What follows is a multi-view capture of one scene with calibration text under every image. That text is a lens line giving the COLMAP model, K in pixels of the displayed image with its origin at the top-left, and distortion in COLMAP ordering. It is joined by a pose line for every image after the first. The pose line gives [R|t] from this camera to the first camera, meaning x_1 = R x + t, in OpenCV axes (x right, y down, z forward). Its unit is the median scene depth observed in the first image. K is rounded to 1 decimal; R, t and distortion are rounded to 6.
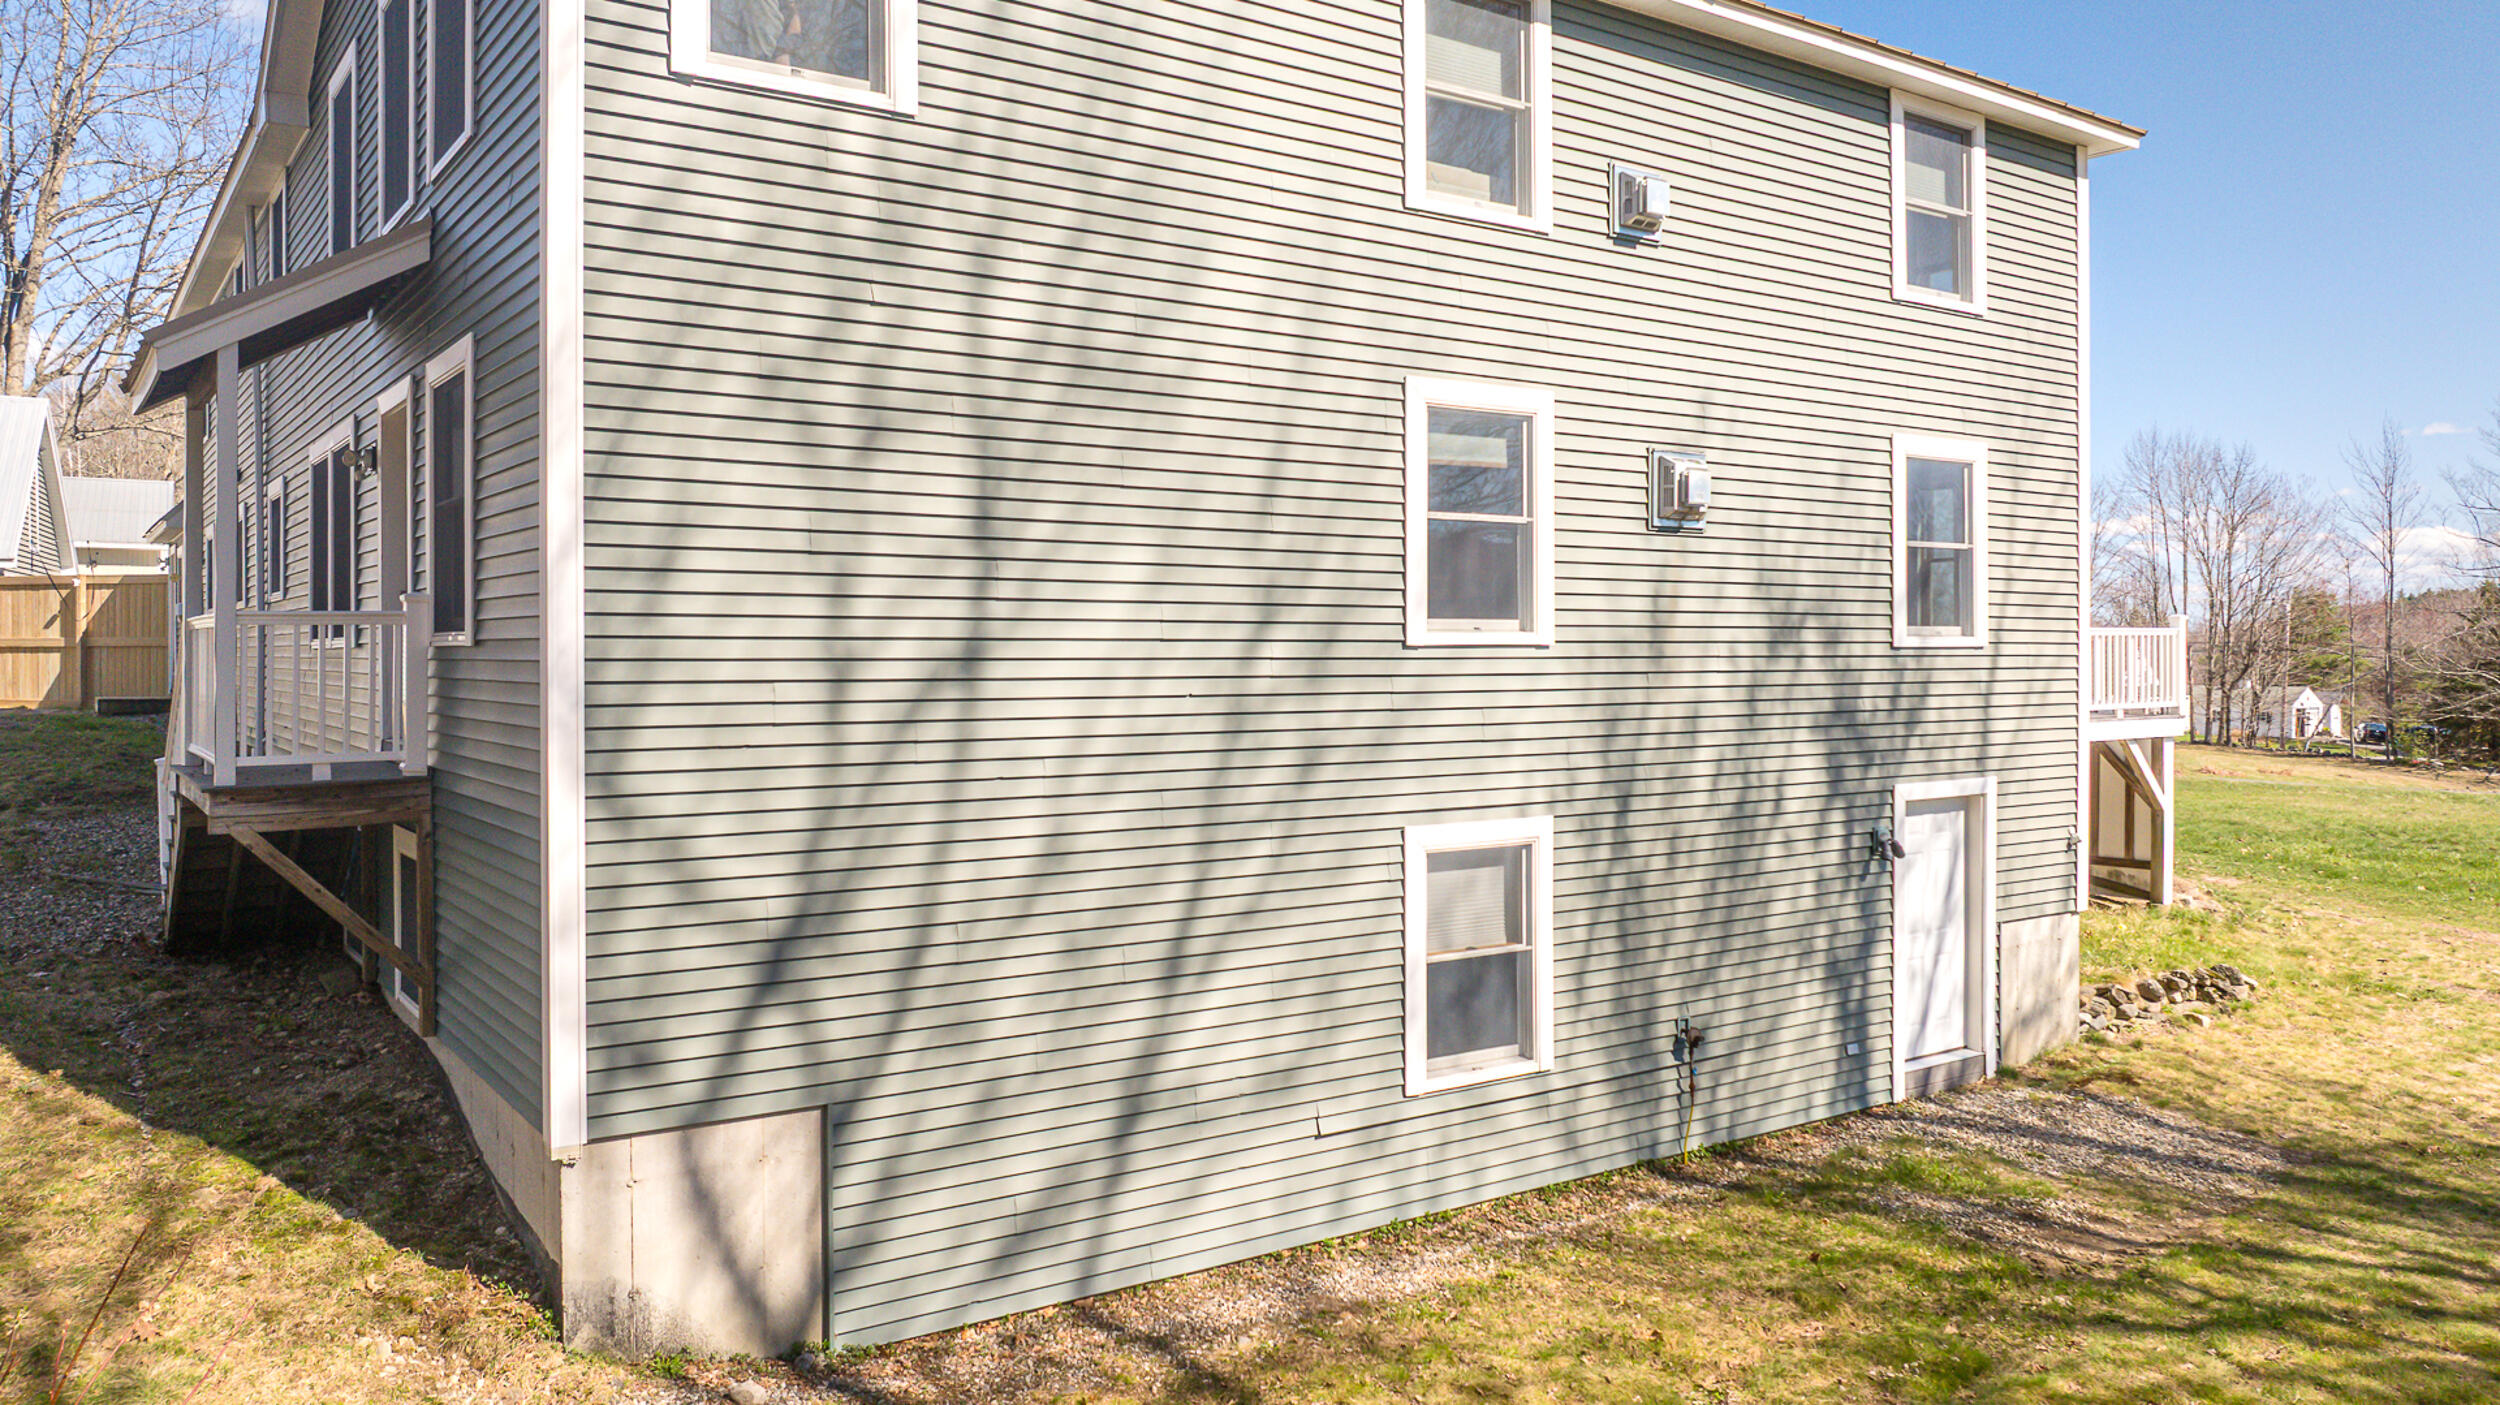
lens RADIAL K [[1773.6, 0, 1250.0], [0, 1773.6, 702.5], [0, 0, 1]] dist [-0.020157, 0.000654]
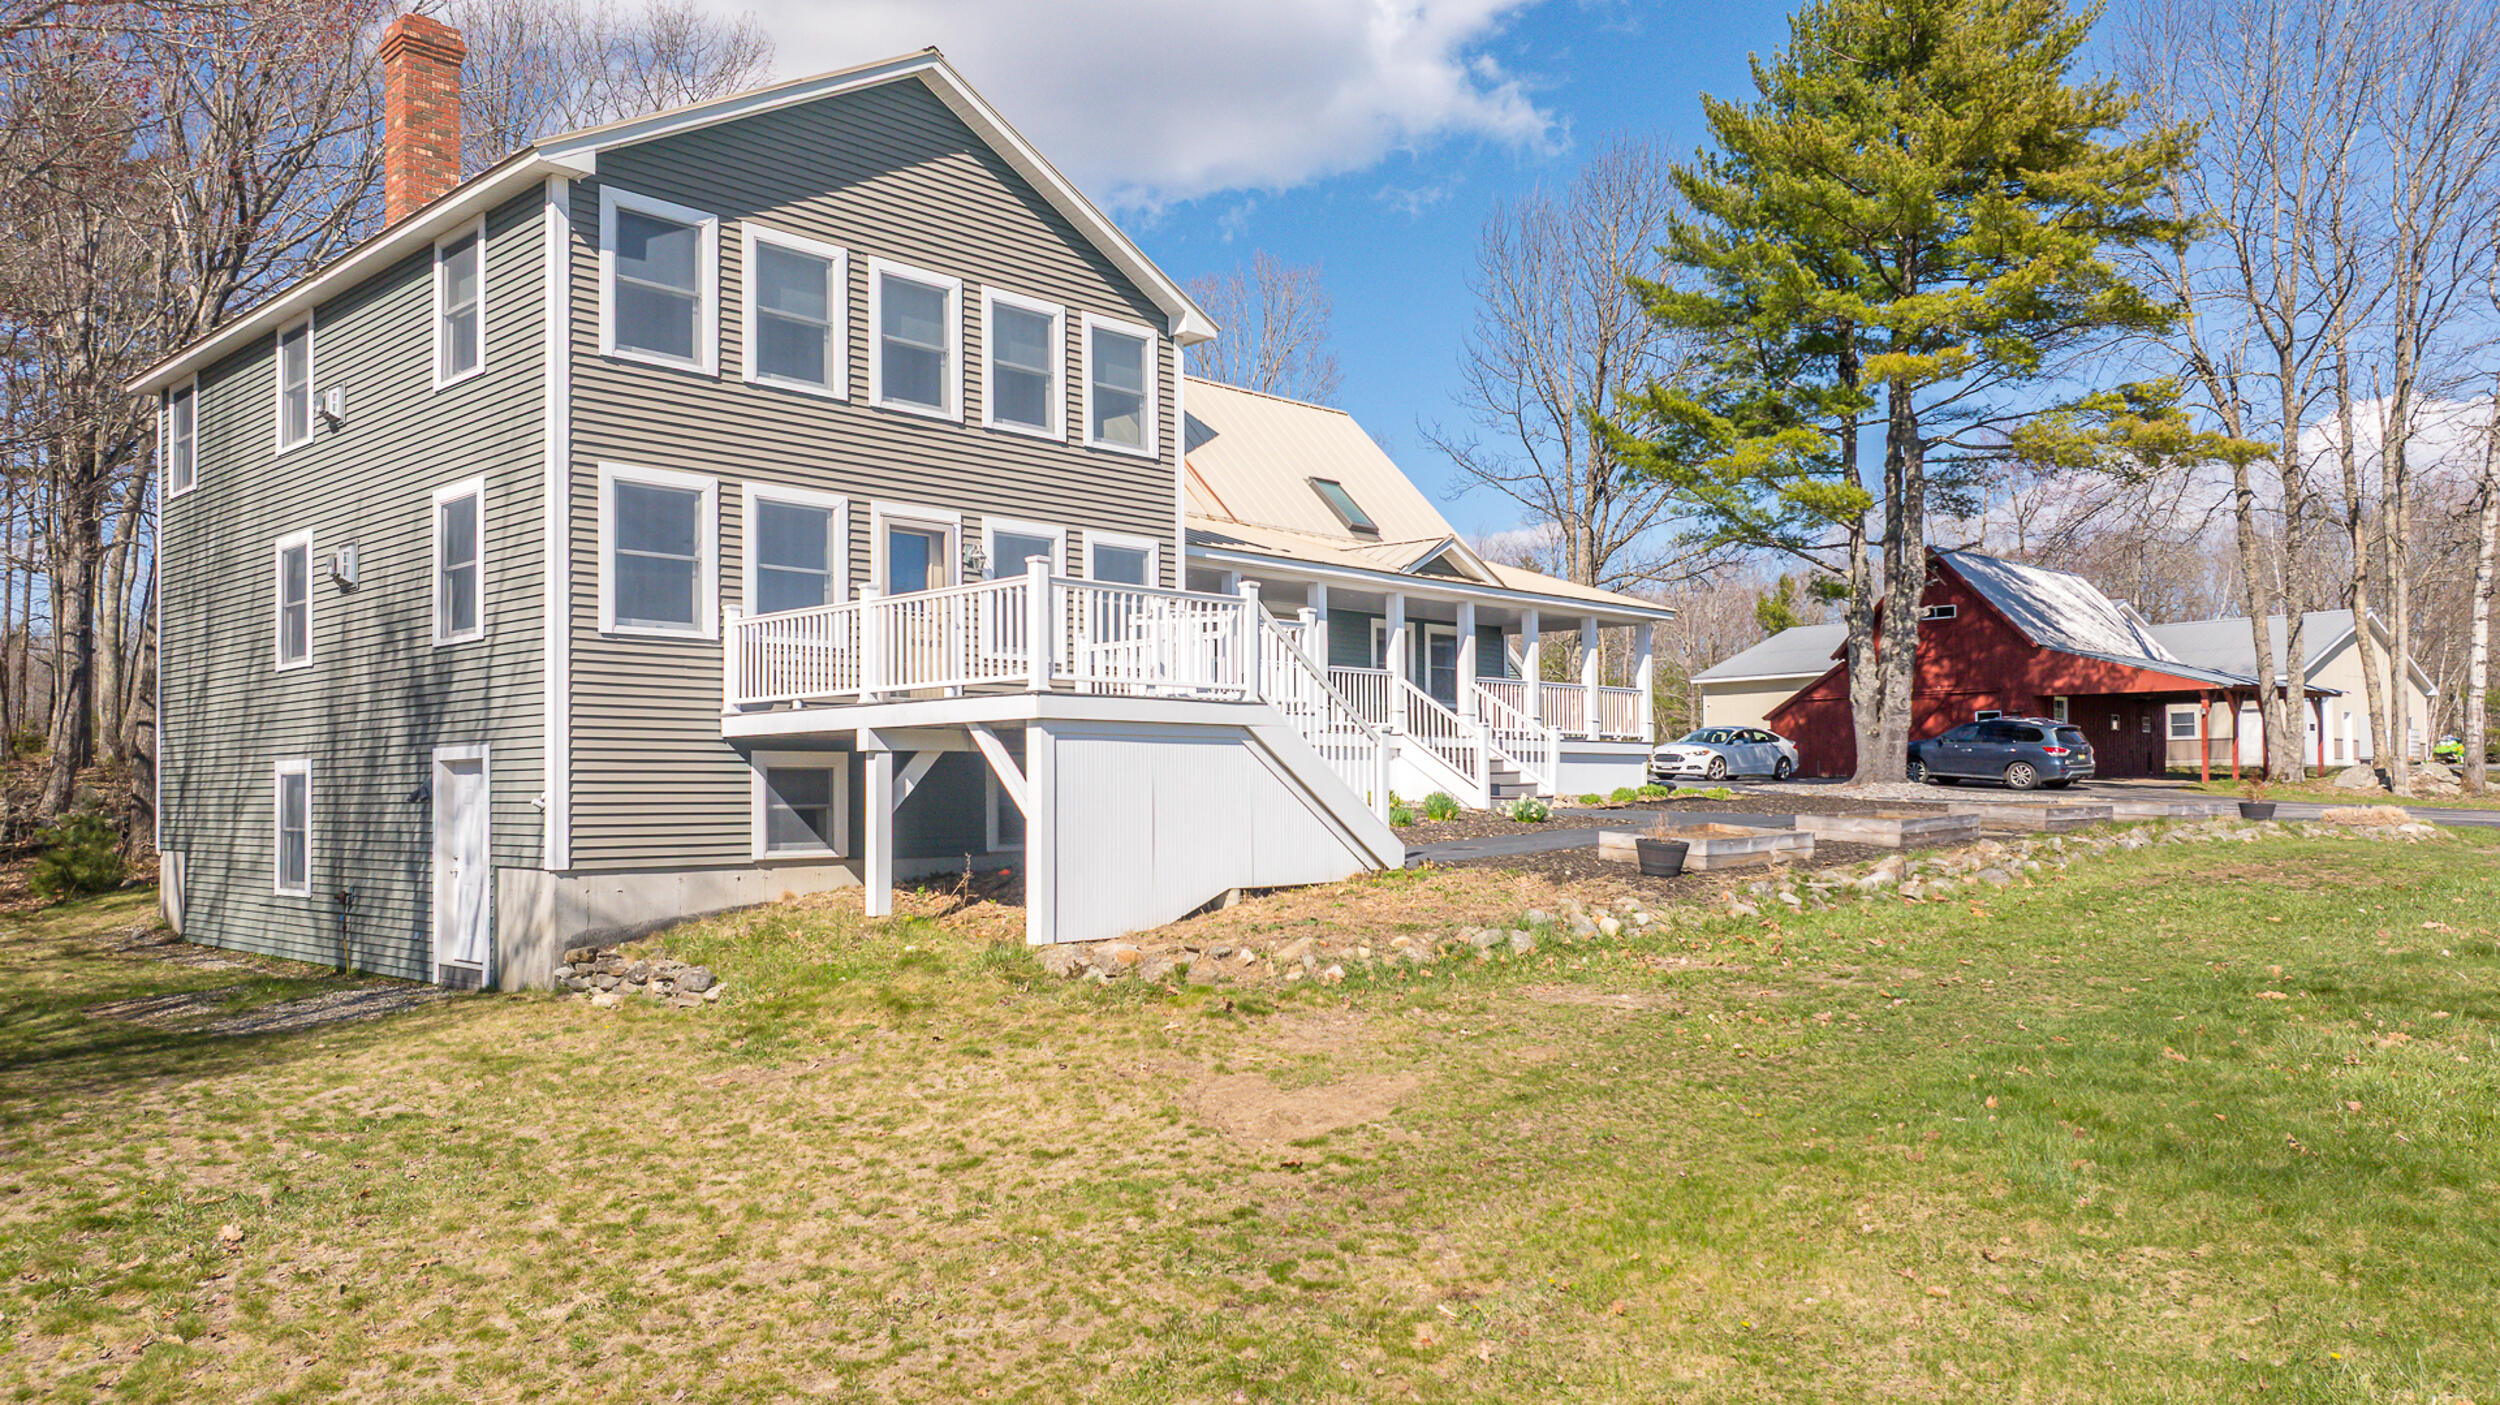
lens RADIAL K [[1753.6, 0, 1255.6], [0, 1753.6, 779.5], [0, 0, 1]] dist [0.010108, 0.000279]
pose [[0.197086, -0.009103, -0.980344, 1.749806], [-0.022701, 0.999646, -0.013846, 0.072055], [0.980123, 0.024983, 0.196809, 1.311228]]
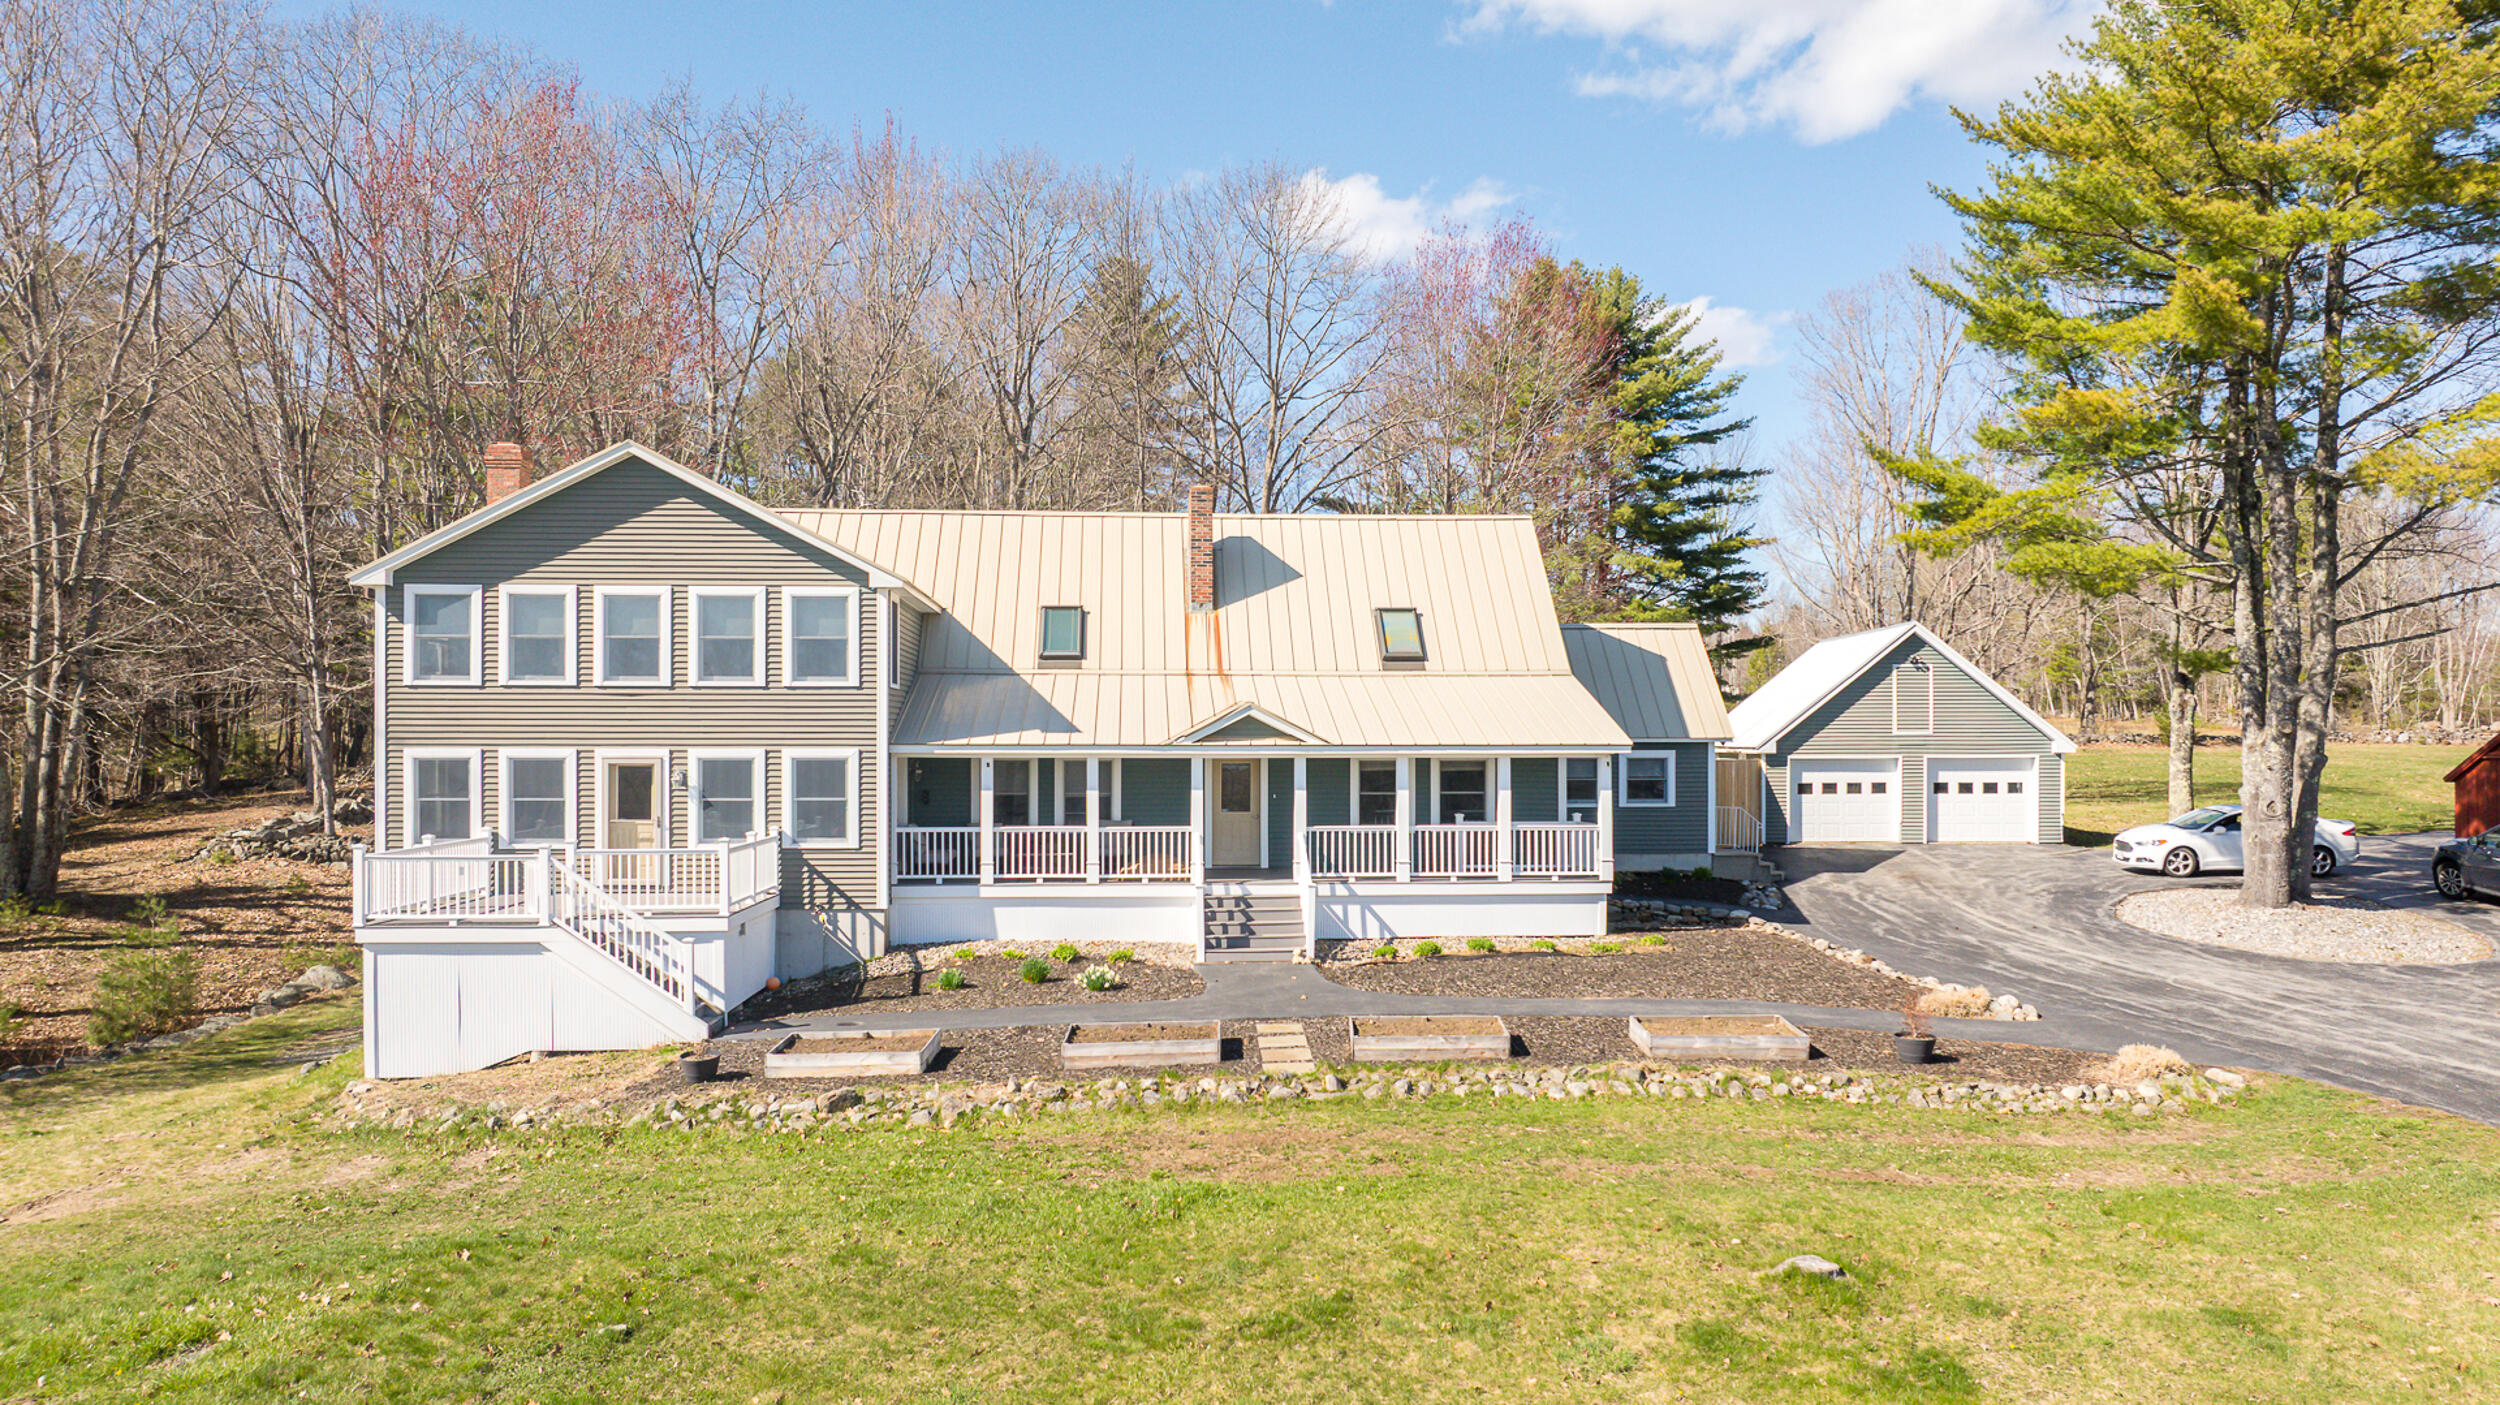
lens RADIAL K [[1809.5, 0, 1246.6], [0, 1809.5, 731.4], [0, 0, 1]] dist [-0.031037, 0.001576]
pose [[-0.516098, 0.000750, -0.856529, 1.766847], [-0.022176, 0.999653, 0.014237, -0.220605], [0.856243, 0.026342, -0.515902, 2.998465]]
